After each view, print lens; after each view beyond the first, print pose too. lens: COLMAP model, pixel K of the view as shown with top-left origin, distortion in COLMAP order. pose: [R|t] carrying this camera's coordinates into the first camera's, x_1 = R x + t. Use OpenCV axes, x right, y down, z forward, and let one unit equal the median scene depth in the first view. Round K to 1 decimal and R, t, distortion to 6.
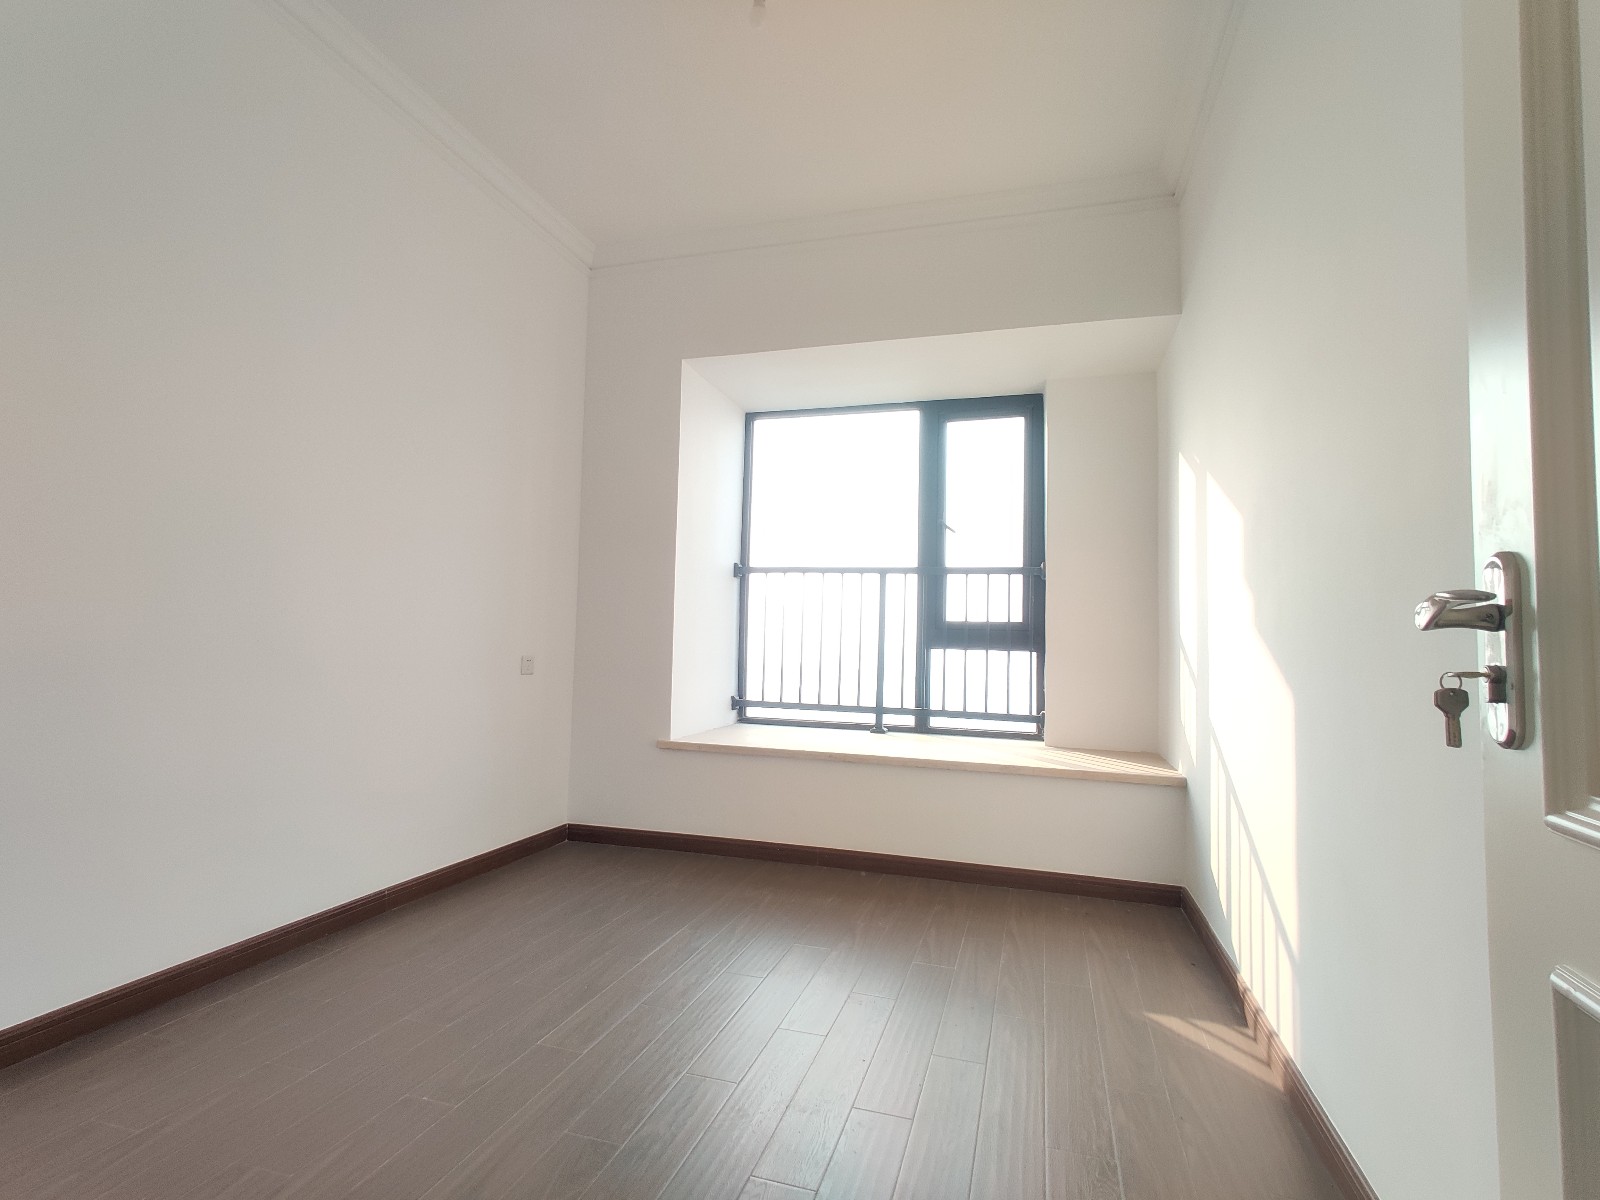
lens RADIAL K [[801.2, 0, 803.0], [0, 801.2, 593.3], [0, 0, 1]] dist [-0.008102, -0.001483]
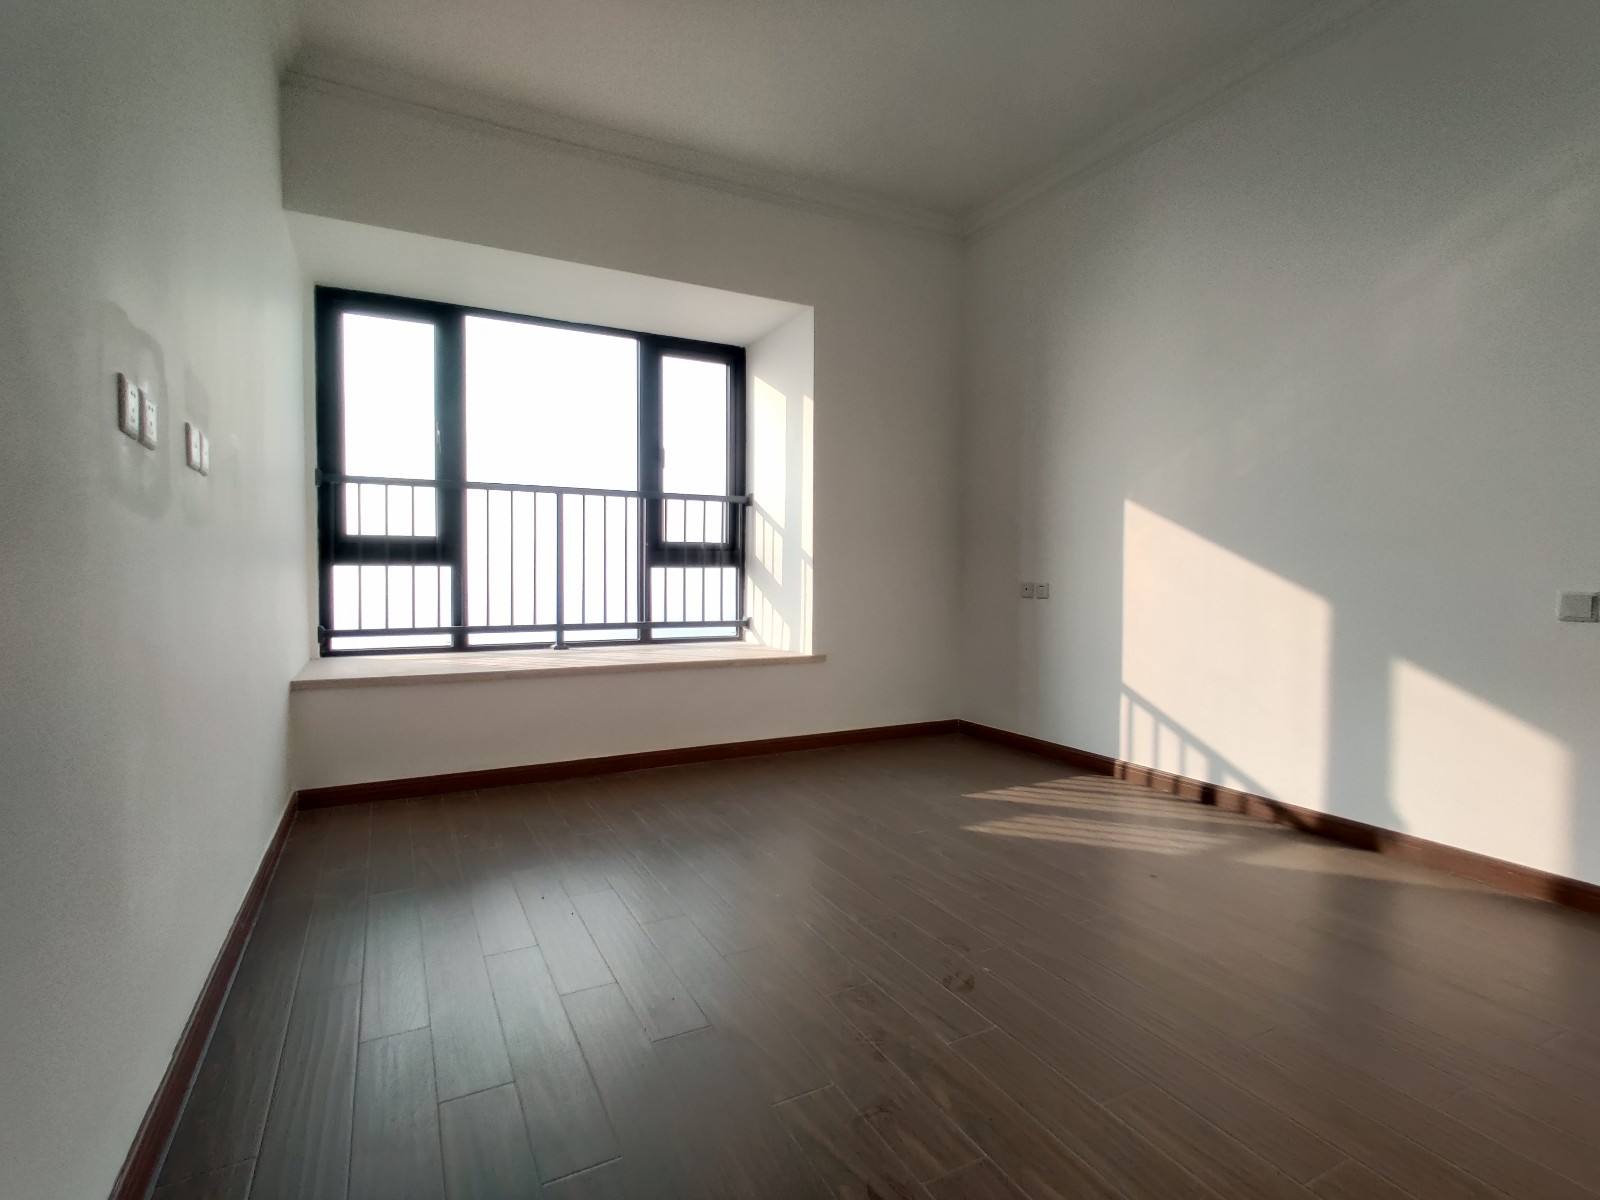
lens RADIAL K [[752.7, 0, 802.4], [0, 752.7, 601.5], [0, 0, 1]] dist [-0.029534, 0.001112]
pose [[0.717835, -0.051804, 0.694283, -0.347595], [-0.034381, 0.993374, 0.109668, -0.003312], [-0.695364, -0.102593, 0.711297, 0.102984]]
